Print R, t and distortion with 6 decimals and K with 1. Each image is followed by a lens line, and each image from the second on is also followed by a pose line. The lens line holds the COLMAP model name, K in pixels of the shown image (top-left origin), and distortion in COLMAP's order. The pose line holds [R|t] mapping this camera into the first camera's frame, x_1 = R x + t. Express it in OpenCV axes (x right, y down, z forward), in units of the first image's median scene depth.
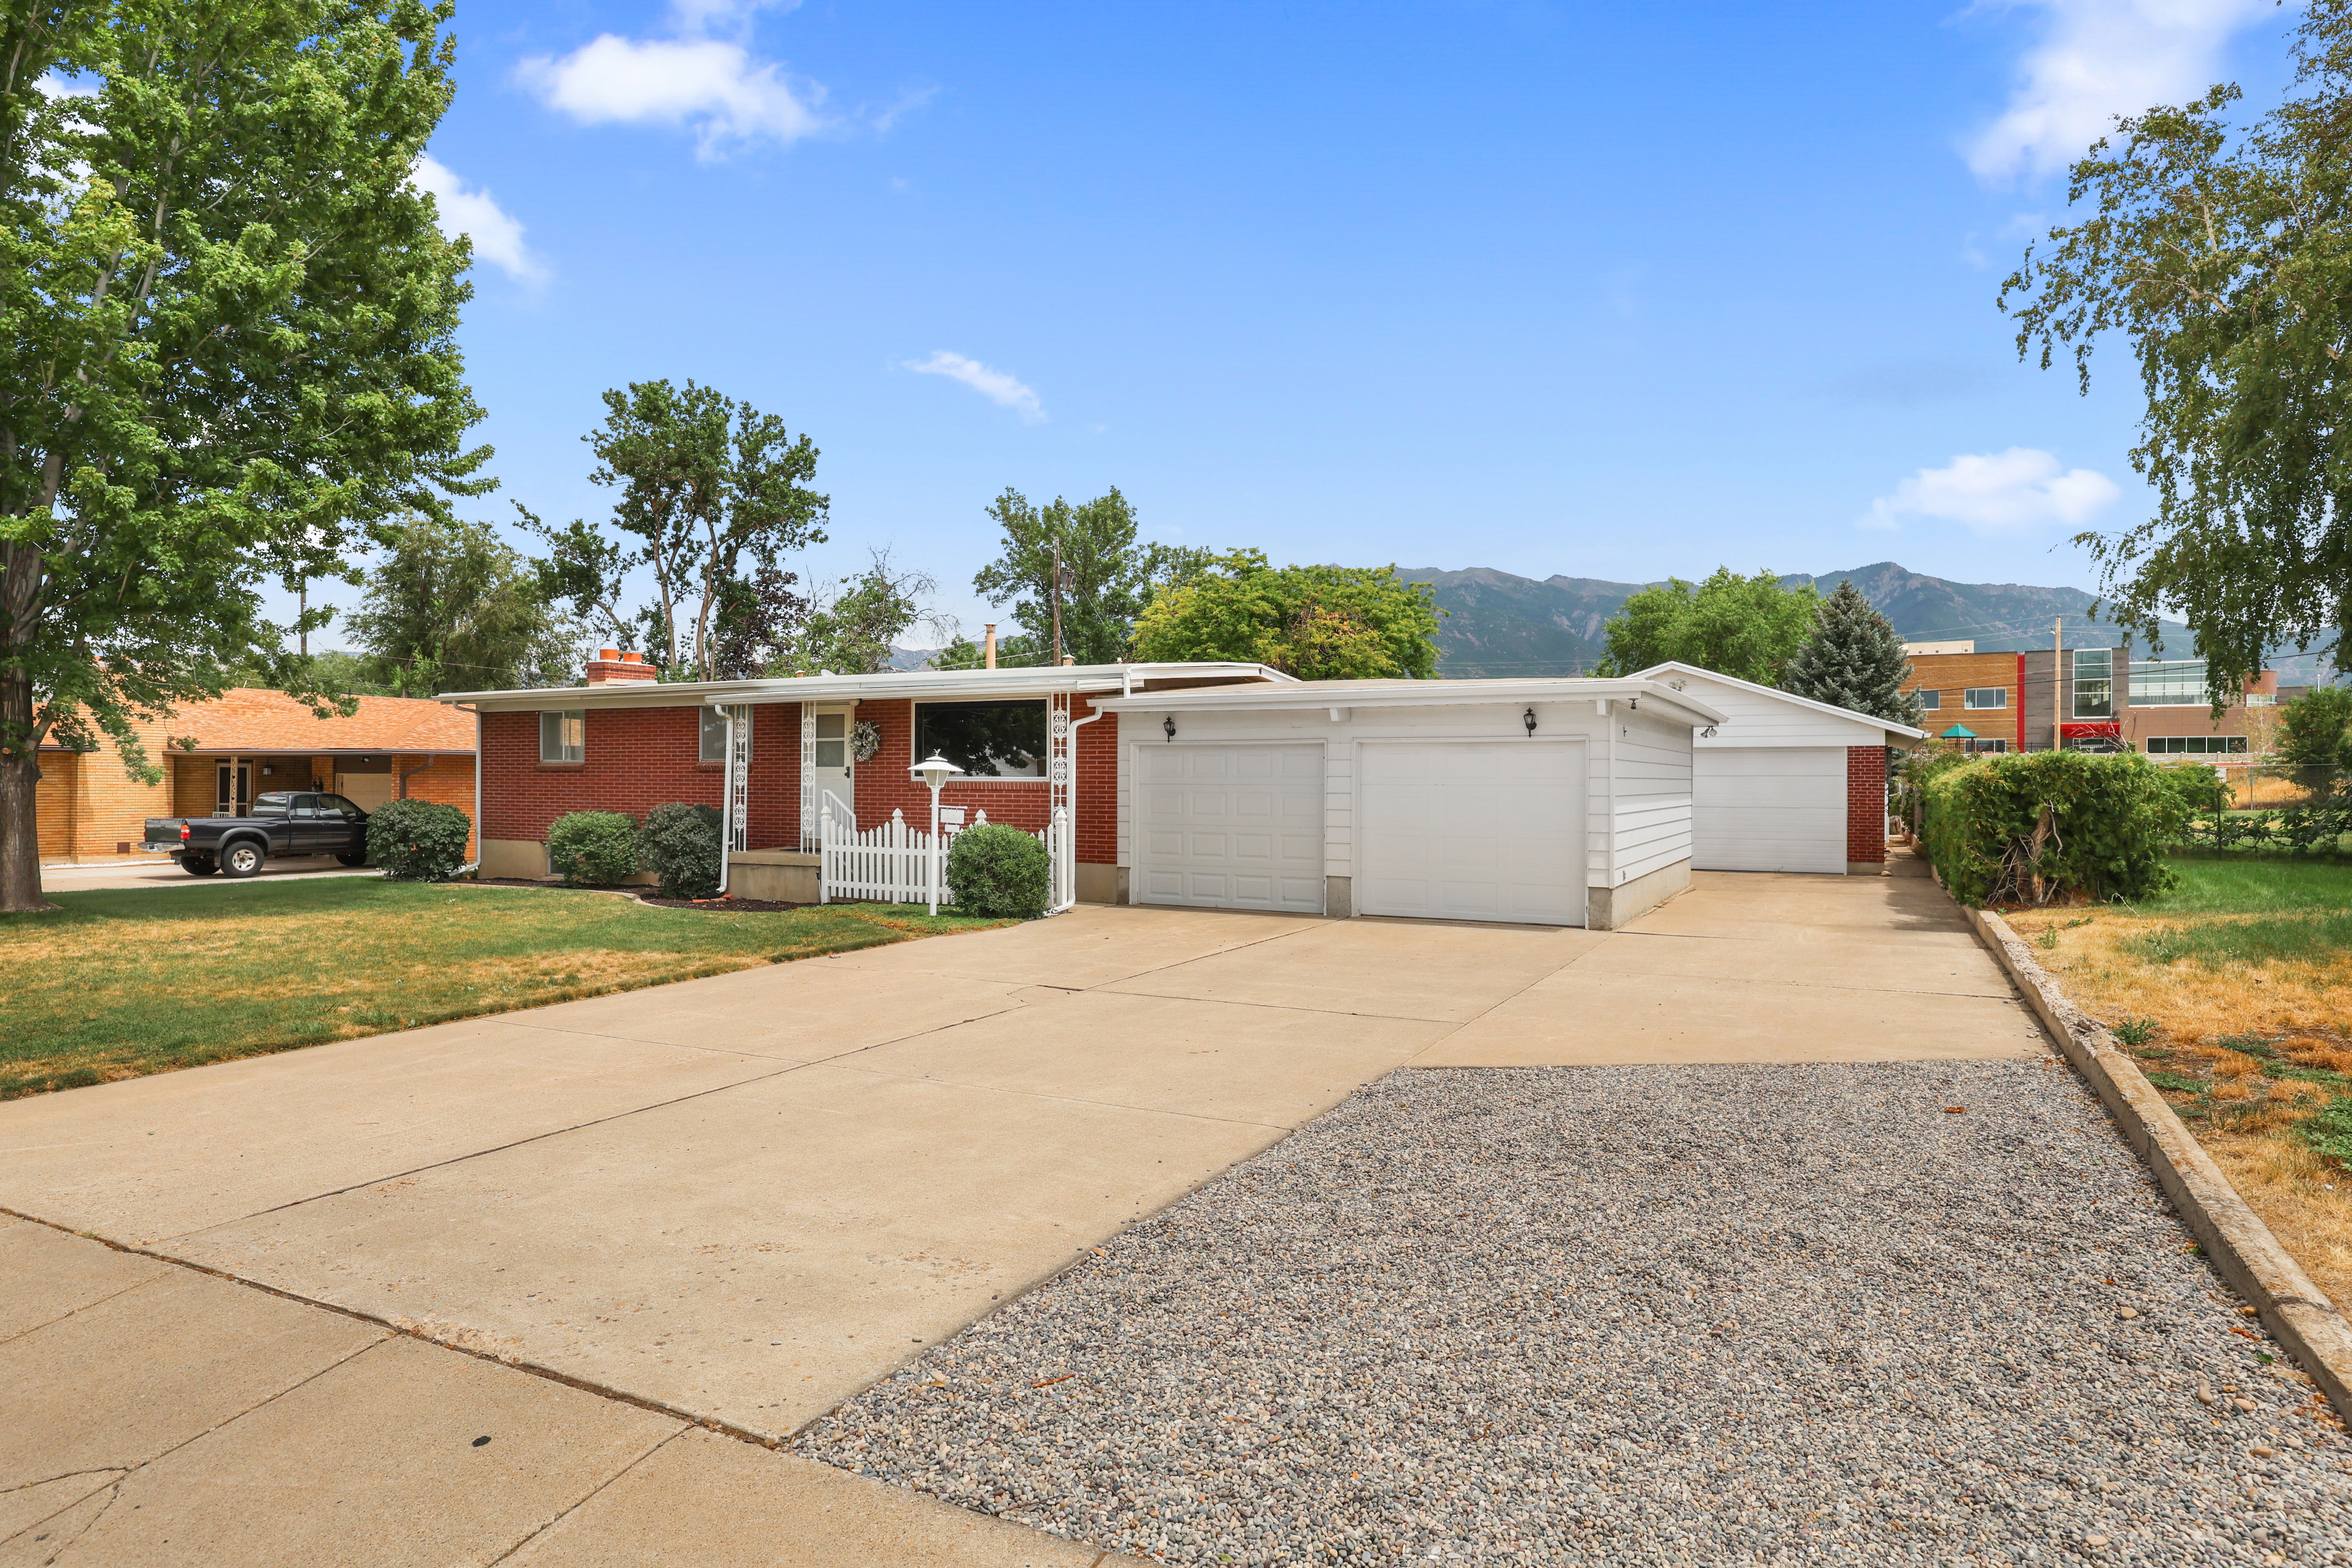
lens RADIAL K [[1358.8, 0, 1171.4], [0, 1358.8, 788.6], [0, 0, 1]] dist [0.002933, 0.000486]
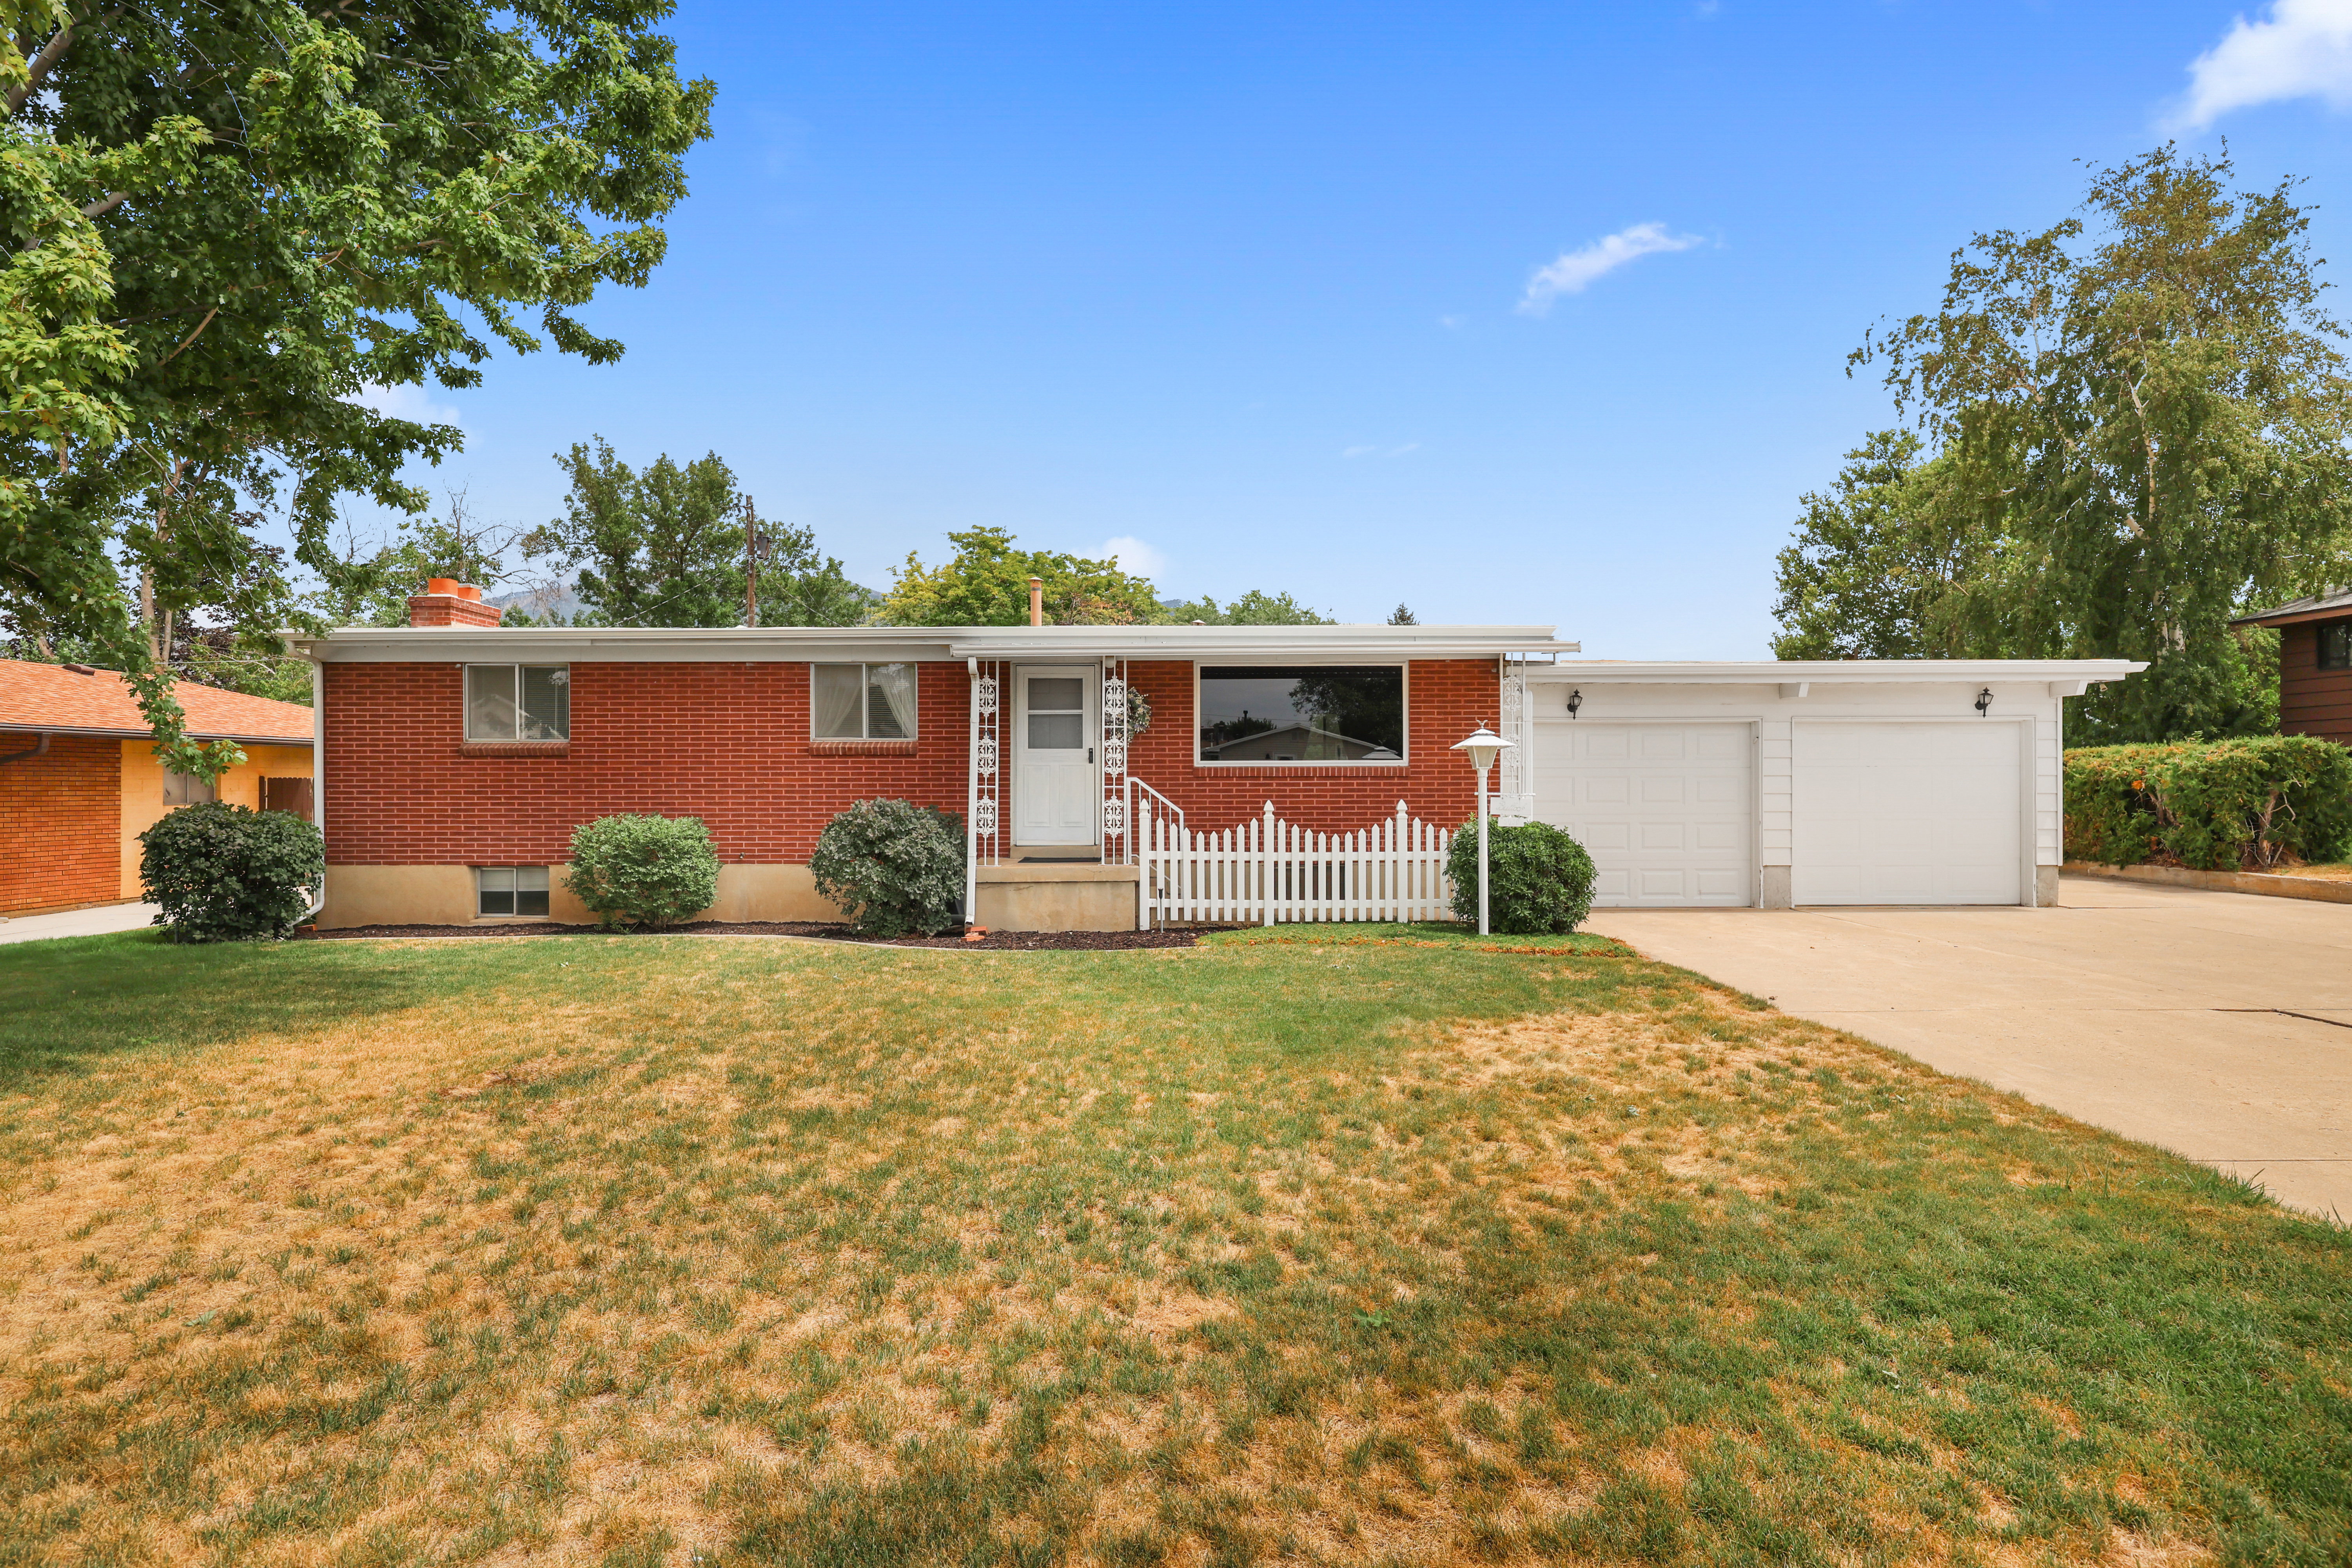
lens RADIAL K [[1280.4, 0, 1179.4], [0, 1280.4, 775.0], [0, 0, 1]] dist [0.001314, -0.000390]
pose [[0.874756, -0.003409, 0.484551, -0.556442], [0.009104, 0.999914, -0.009401, 0.005952], [-0.484478, 0.012635, 0.874712, 0.366108]]
